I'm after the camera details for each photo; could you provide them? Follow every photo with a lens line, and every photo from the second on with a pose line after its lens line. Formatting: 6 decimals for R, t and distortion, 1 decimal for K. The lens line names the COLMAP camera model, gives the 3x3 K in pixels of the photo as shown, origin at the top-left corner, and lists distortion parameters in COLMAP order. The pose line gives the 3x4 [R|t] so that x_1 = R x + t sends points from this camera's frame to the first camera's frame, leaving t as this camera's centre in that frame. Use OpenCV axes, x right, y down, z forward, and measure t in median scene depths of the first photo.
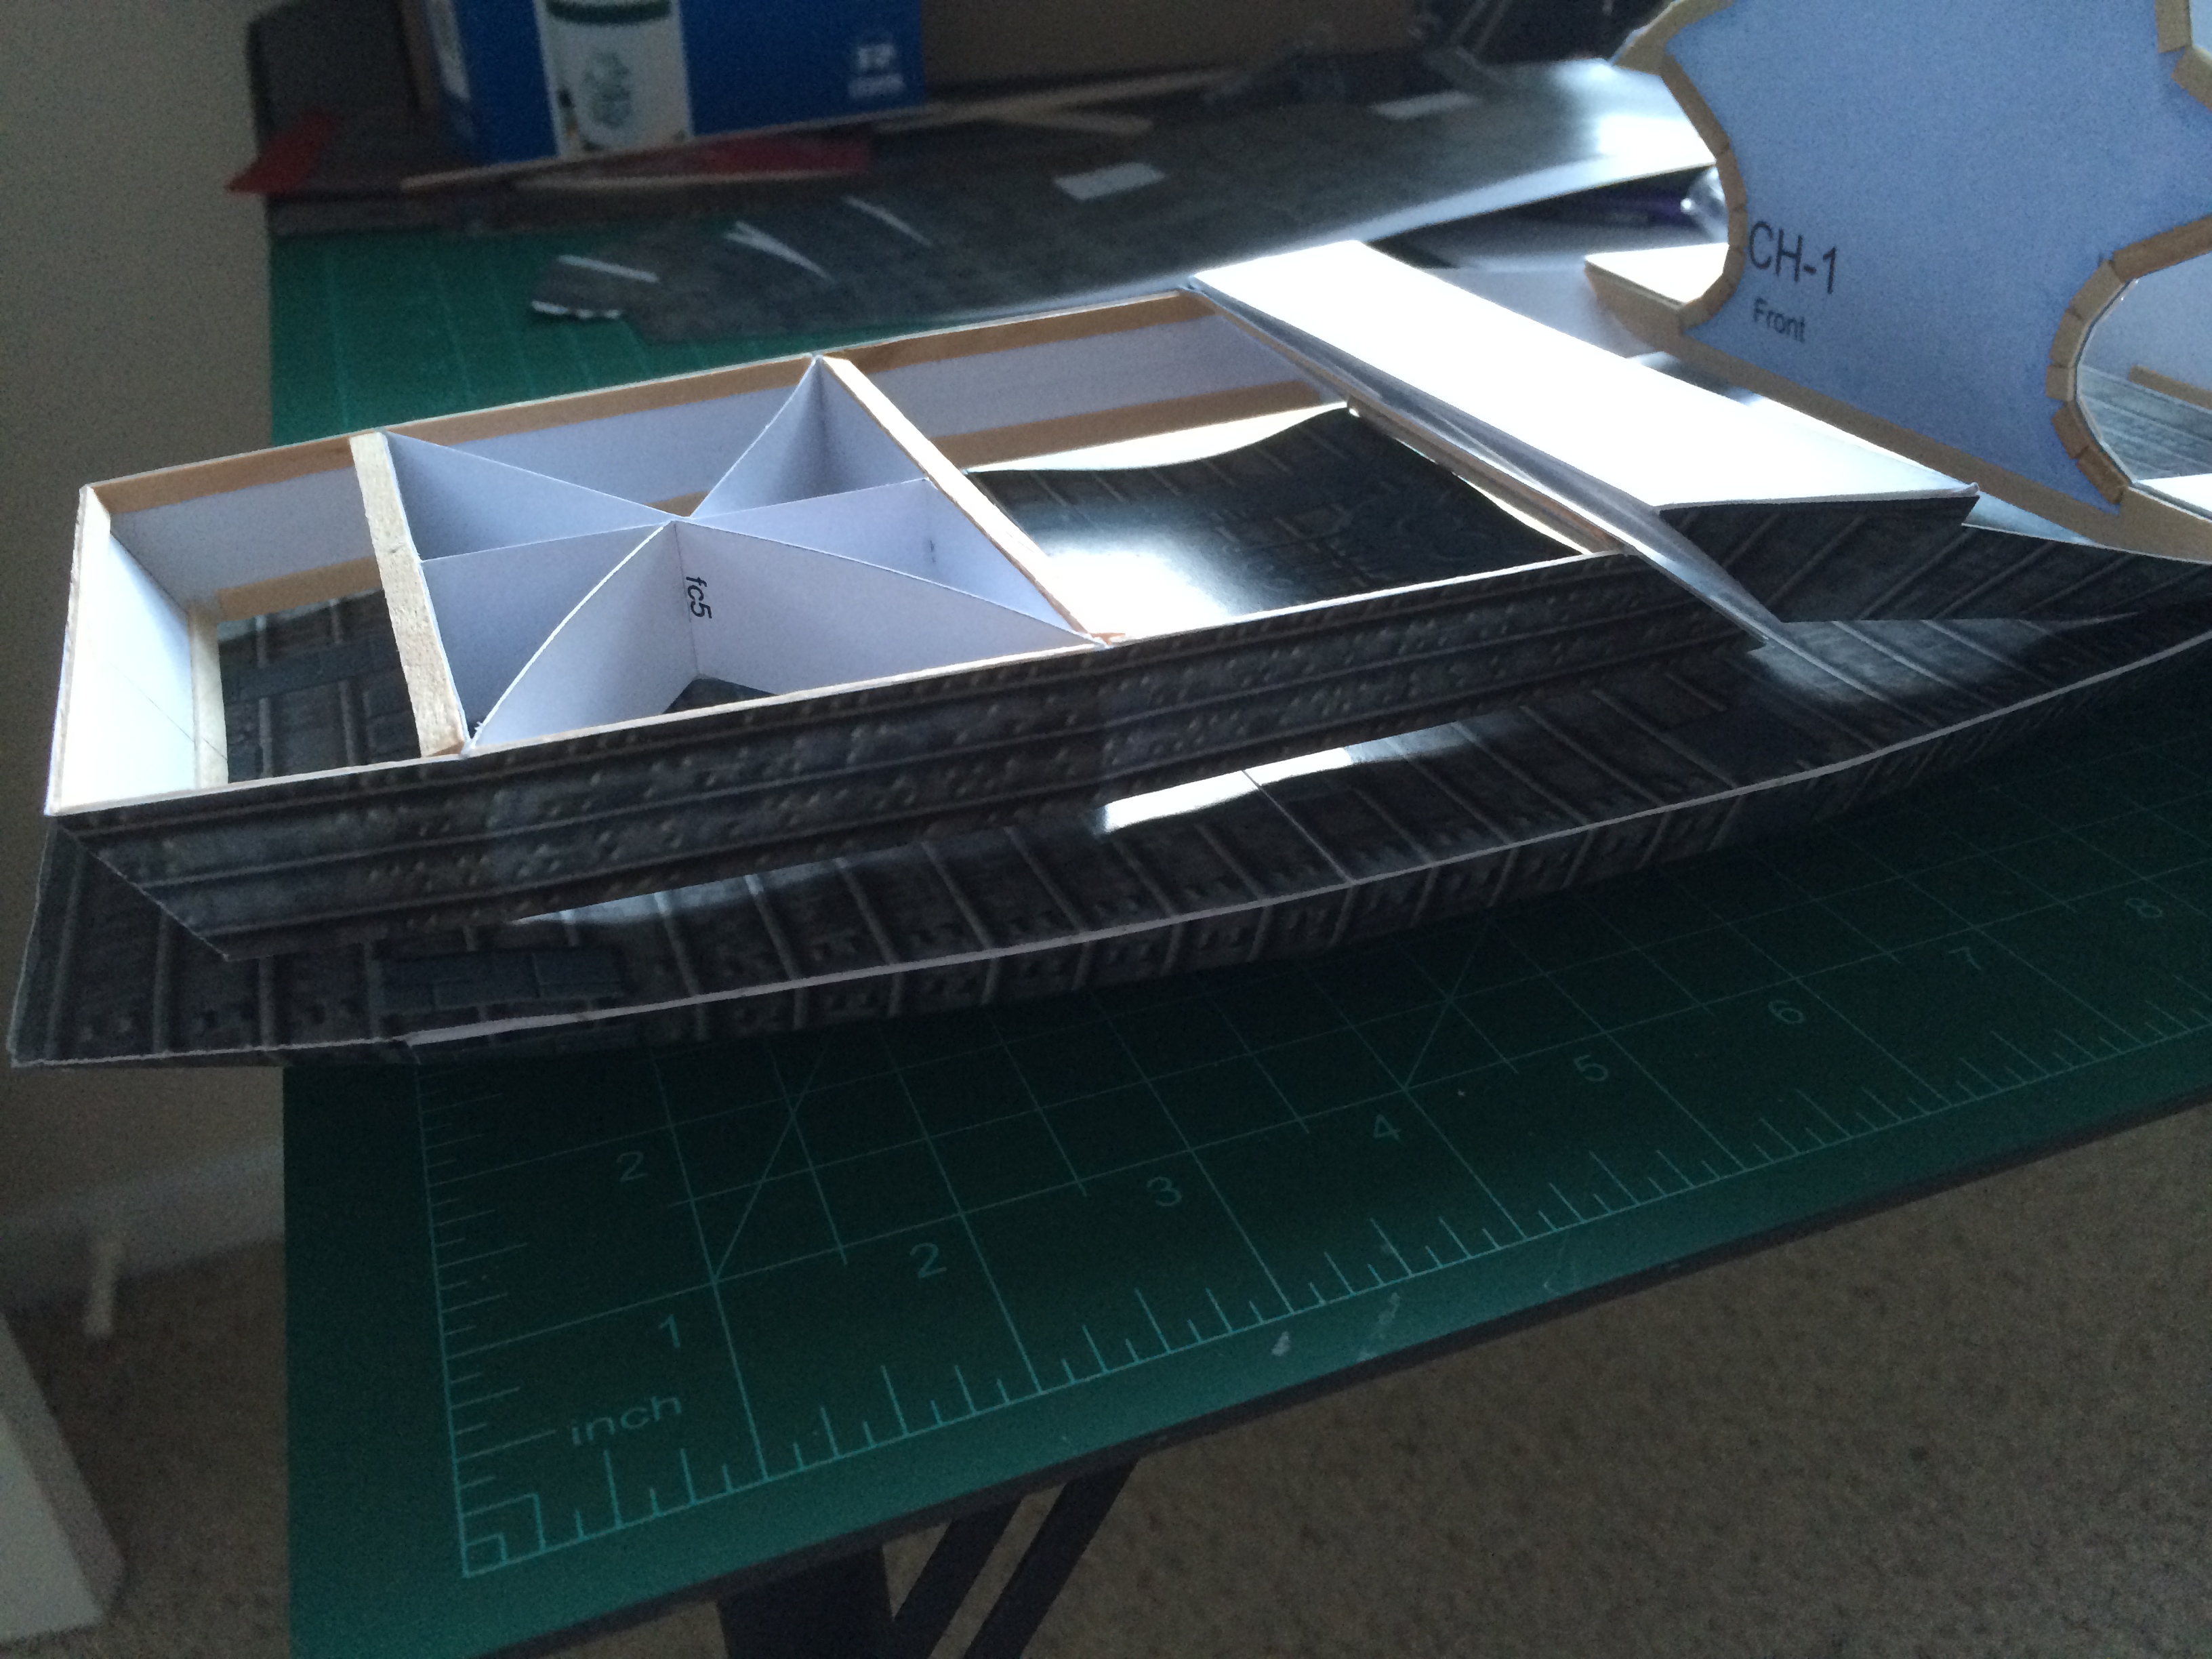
lens RADIAL K [[1889.3, 0, 1106.0], [0, 1889.3, 829.5], [0, 0, 1]] dist [0.068895, -0.008881]
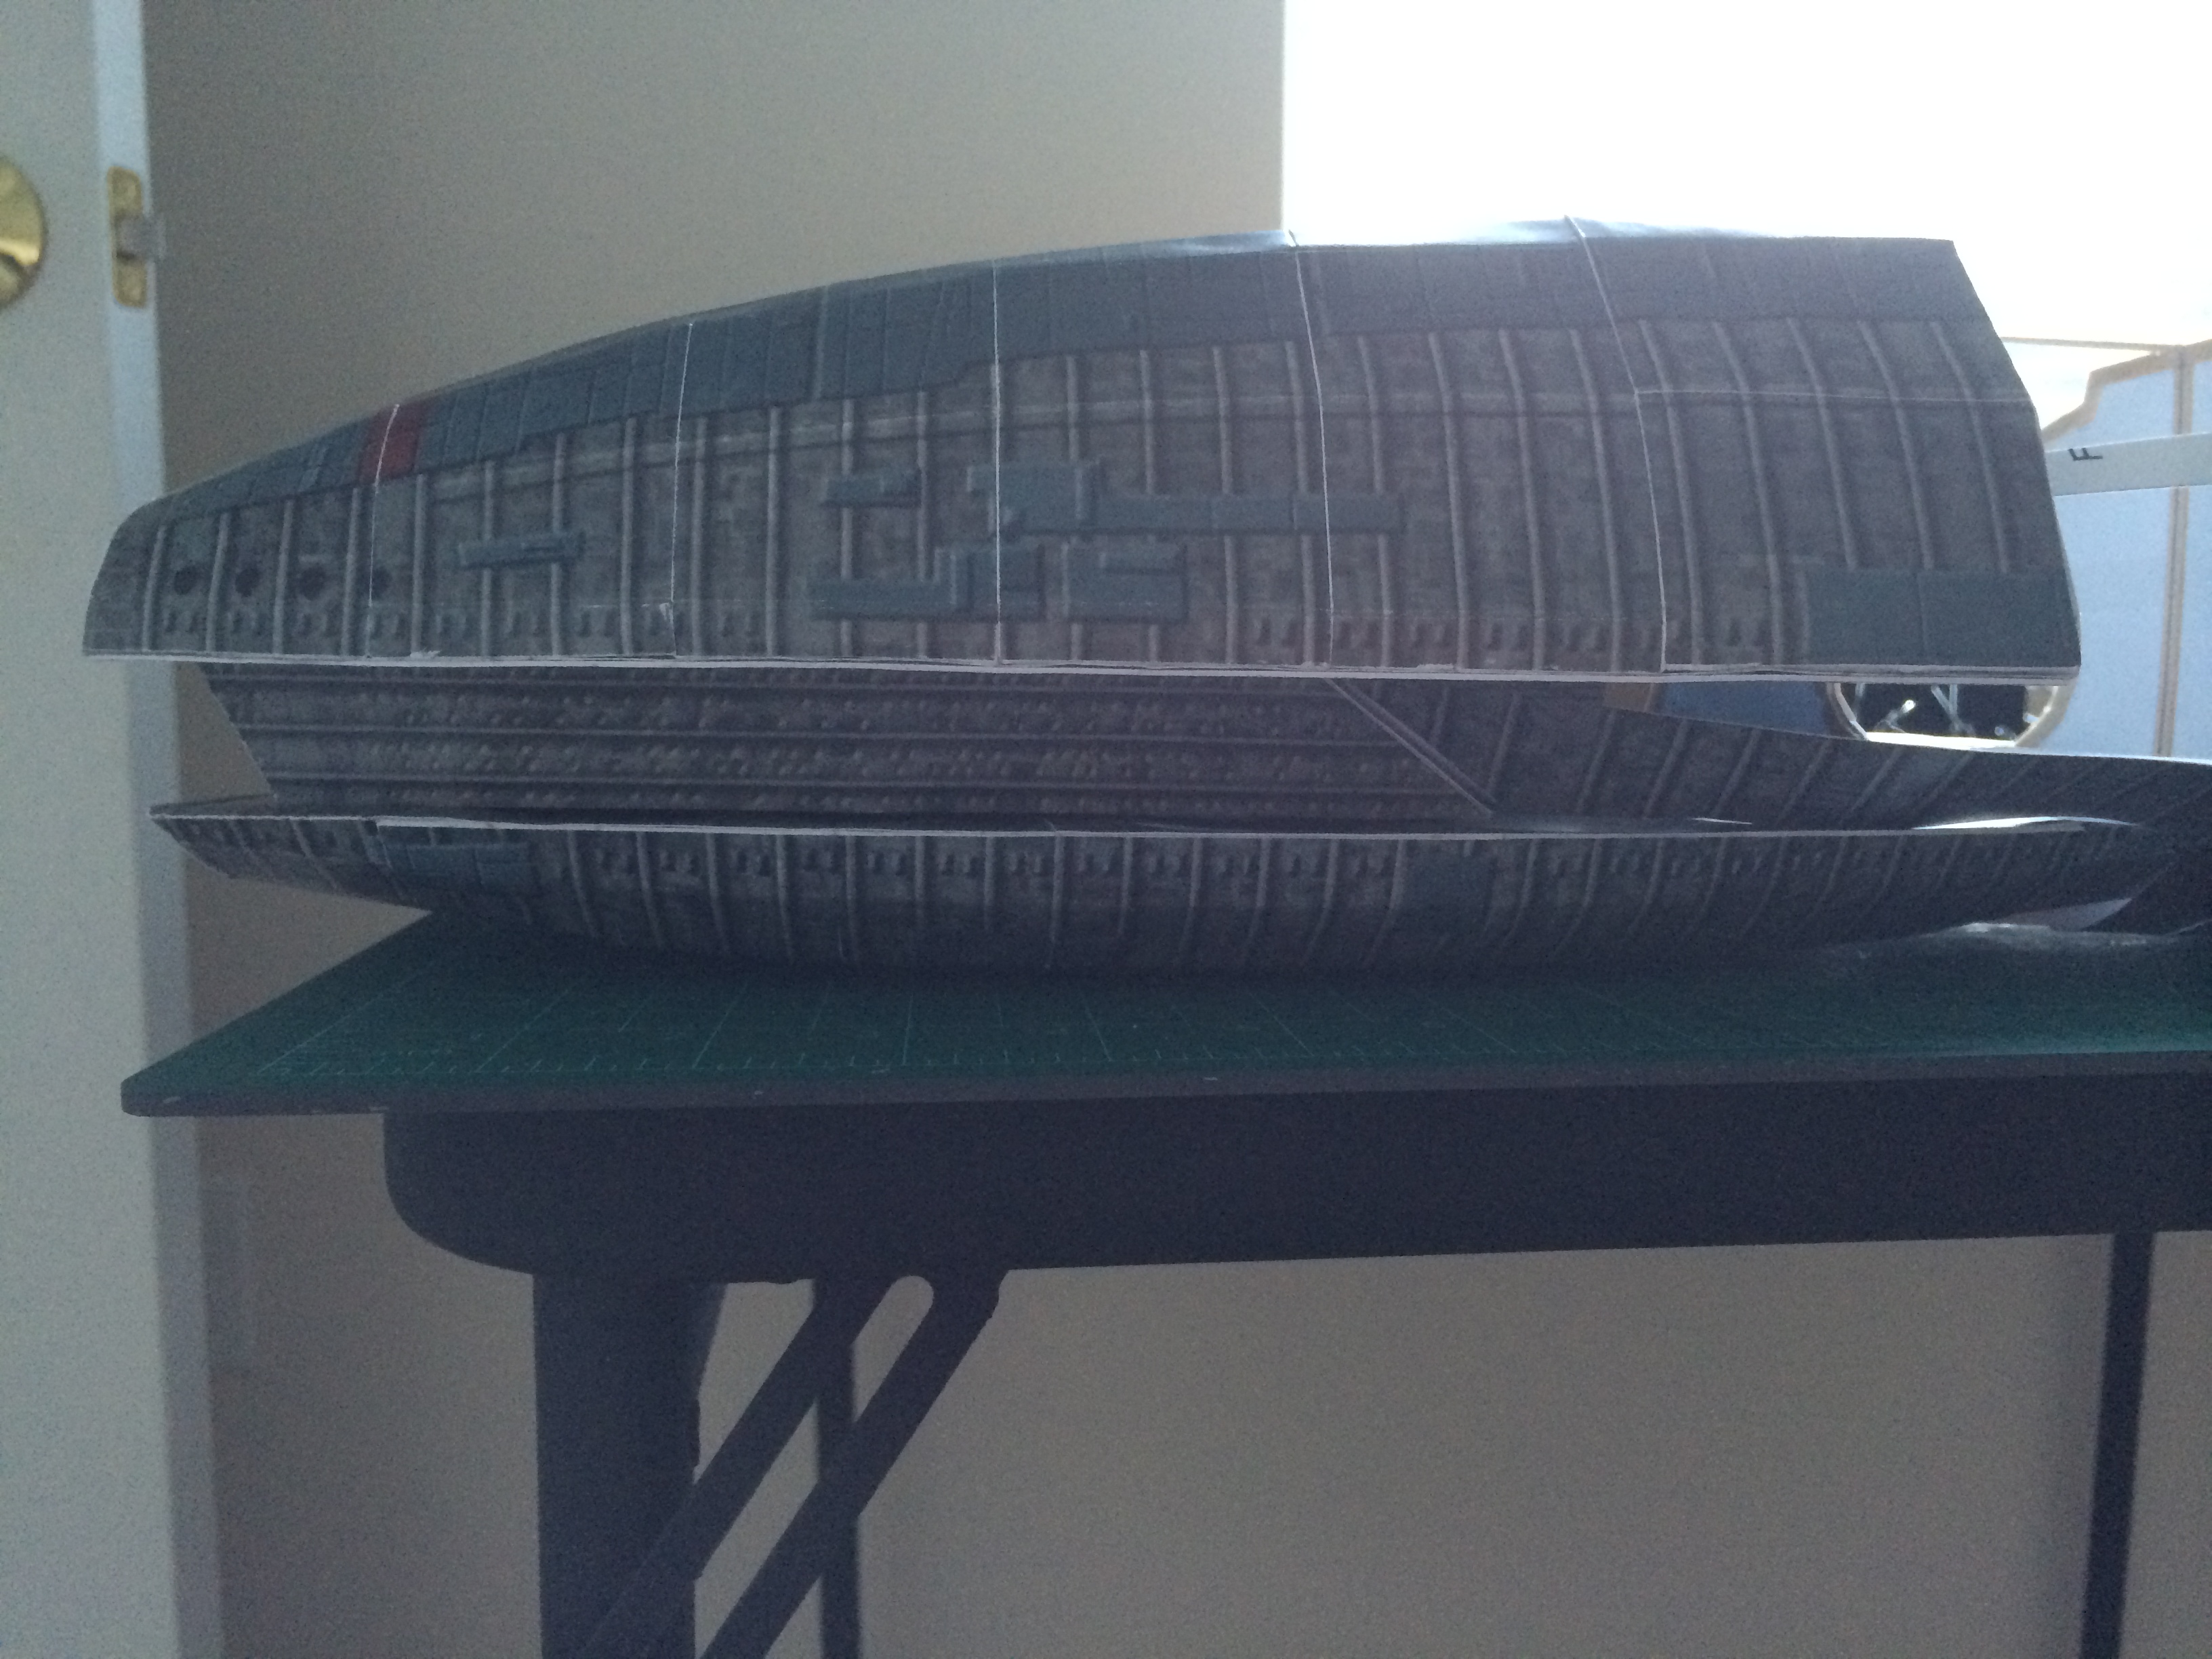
lens RADIAL K [[1889.3, 0, 1106.0], [0, 1889.3, 829.5], [0, 0, 1]] dist [0.068895, -0.008881]
pose [[0.938410, 0.155305, -0.308653, 0.556336], [-0.243051, 0.931623, -0.270193, 0.323396], [0.245586, 0.328570, 0.911992, -0.132584]]
